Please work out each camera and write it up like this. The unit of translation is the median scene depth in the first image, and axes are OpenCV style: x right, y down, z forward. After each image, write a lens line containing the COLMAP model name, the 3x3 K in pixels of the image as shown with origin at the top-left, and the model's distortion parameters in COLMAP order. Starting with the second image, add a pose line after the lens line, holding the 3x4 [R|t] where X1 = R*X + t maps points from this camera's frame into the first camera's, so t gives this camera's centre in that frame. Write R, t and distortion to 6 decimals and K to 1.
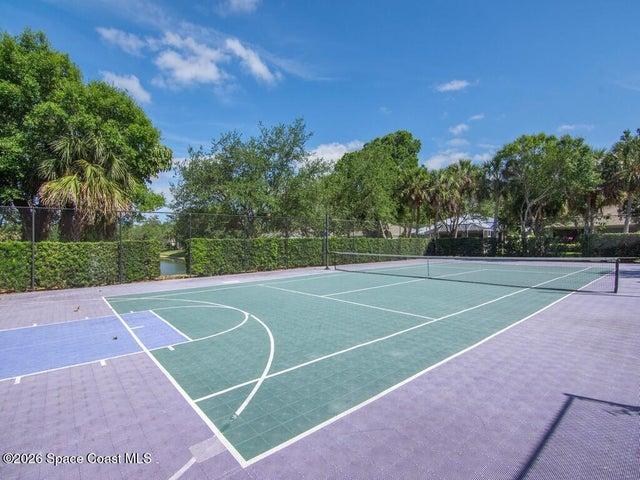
lens RADIAL K [[315.7, 0, 322.0], [0, 315.7, 242.5], [0, 0, 1]] dist [-0.018645, -0.000125]
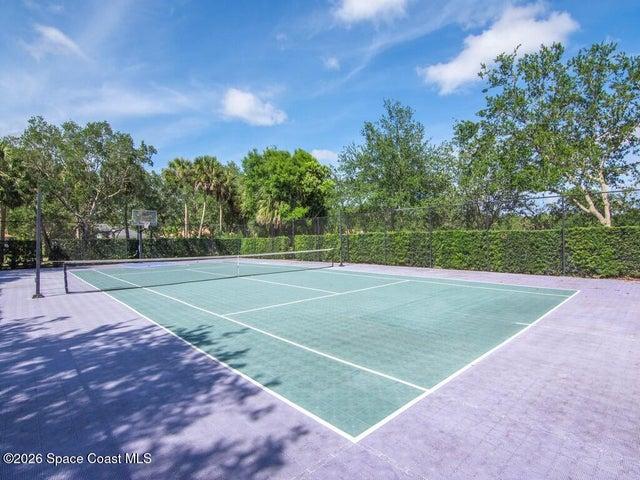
lens RADIAL K [[323.5, 0, 320.0], [0, 323.5, 240.0], [0, 0, 1]] dist [-0.003732, -0.000656]
pose [[0.040587, 0.014823, -0.999066, 1.248232], [0.012027, 0.999810, 0.015323, -0.014957], [0.999104, -0.012638, 0.040401, 1.105801]]
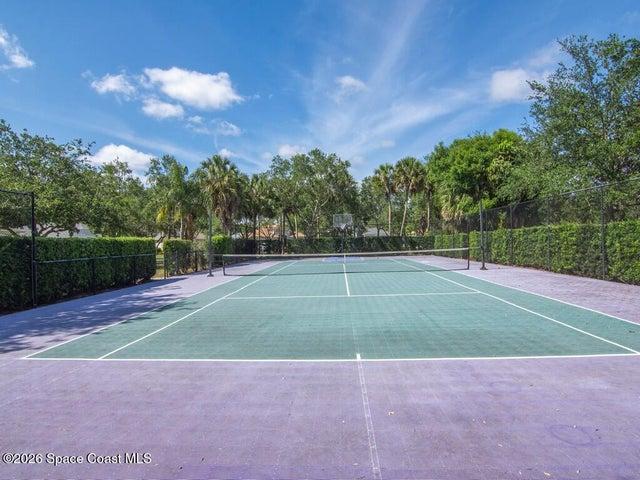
lens RADIAL K [[315.7, 0, 322.0], [0, 315.7, 242.5], [0, 0, 1]] dist [-0.018645, -0.000125]
pose [[-0.690700, 0.038853, -0.722097, 1.094078], [0.034868, 0.999184, 0.020410, -0.017585], [0.722301, -0.011080, -0.691490, 1.556053]]
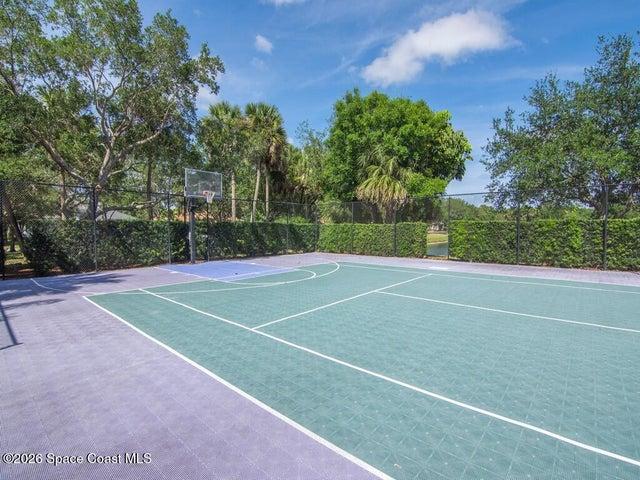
lens RADIAL K [[315.7, 0, 322.0], [0, 315.7, 242.5], [0, 0, 1]] dist [-0.018645, -0.000125]
pose [[0.146720, 0.054525, -0.987674, 0.517833], [-0.007068, 0.998512, 0.054074, 0.004144], [0.989153, -0.000952, 0.146887, 0.480175]]
